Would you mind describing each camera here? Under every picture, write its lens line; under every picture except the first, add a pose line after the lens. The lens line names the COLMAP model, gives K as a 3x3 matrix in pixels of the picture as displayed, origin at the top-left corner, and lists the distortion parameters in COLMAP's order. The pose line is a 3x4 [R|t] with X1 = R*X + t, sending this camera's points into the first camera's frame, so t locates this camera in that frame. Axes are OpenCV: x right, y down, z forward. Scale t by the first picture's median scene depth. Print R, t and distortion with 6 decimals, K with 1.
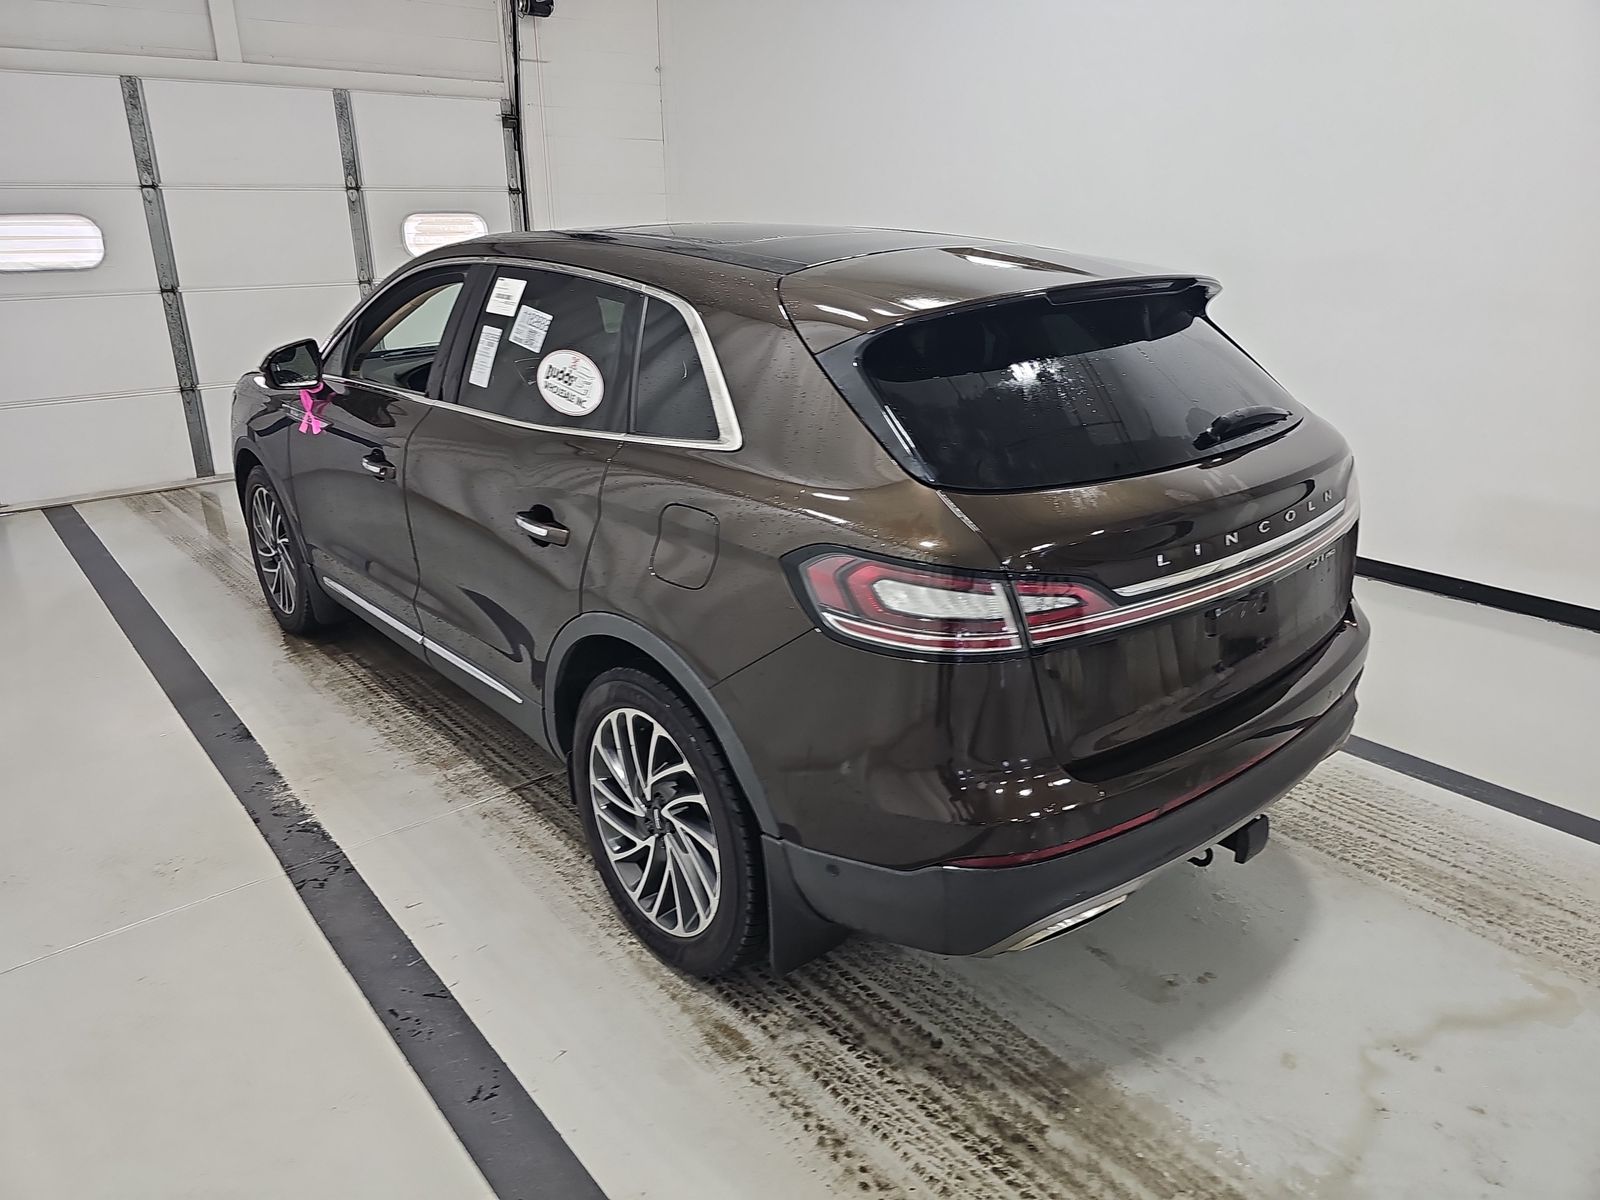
lens RADIAL K [[1066.4, 0, 800.0], [0, 1066.4, 600.0], [0, 0, 1]] dist [0.005692, -0.001958]
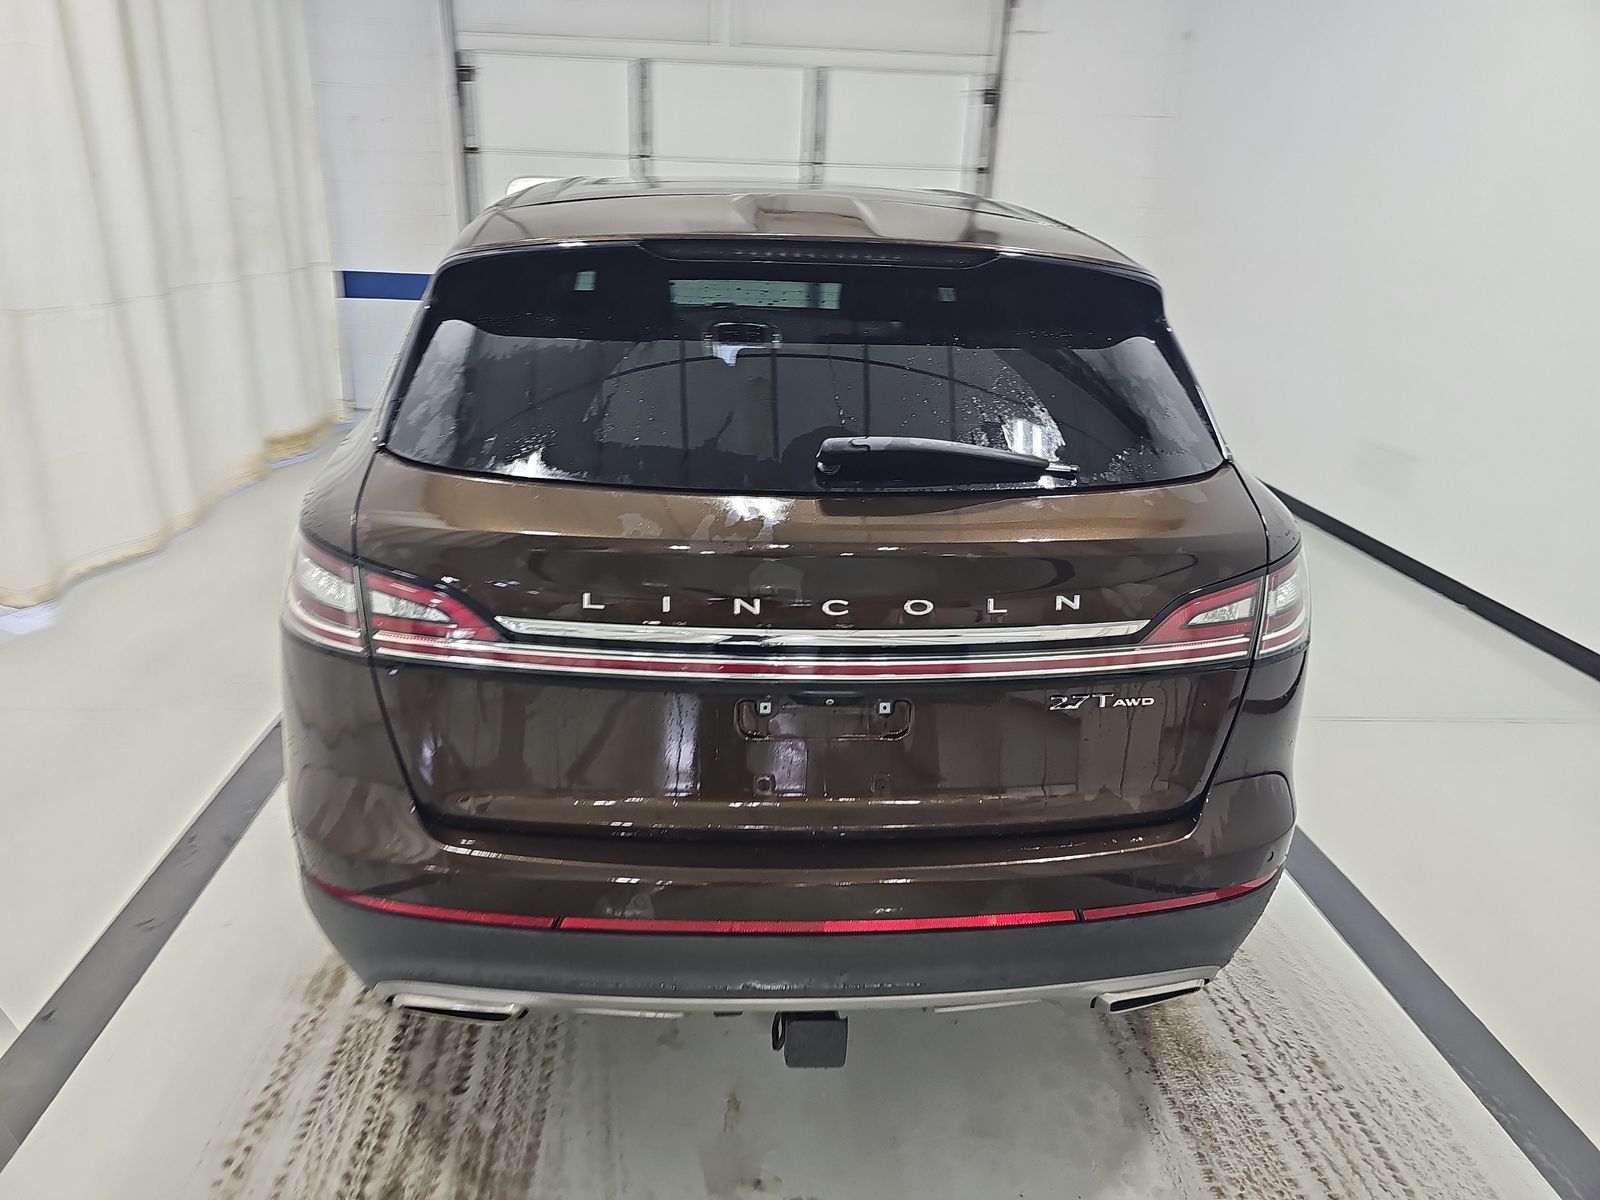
lens RADIAL K [[1079.0, 0, 776.5], [0, 1079.0, 605.9], [0, 0, 1]] dist [-0.007328, -0.005977]
pose [[0.800003, 0.244966, -0.547711, 0.759001], [-0.242478, 0.966990, 0.078319, -0.110878], [0.548817, 0.070153, 0.832994, 0.387419]]
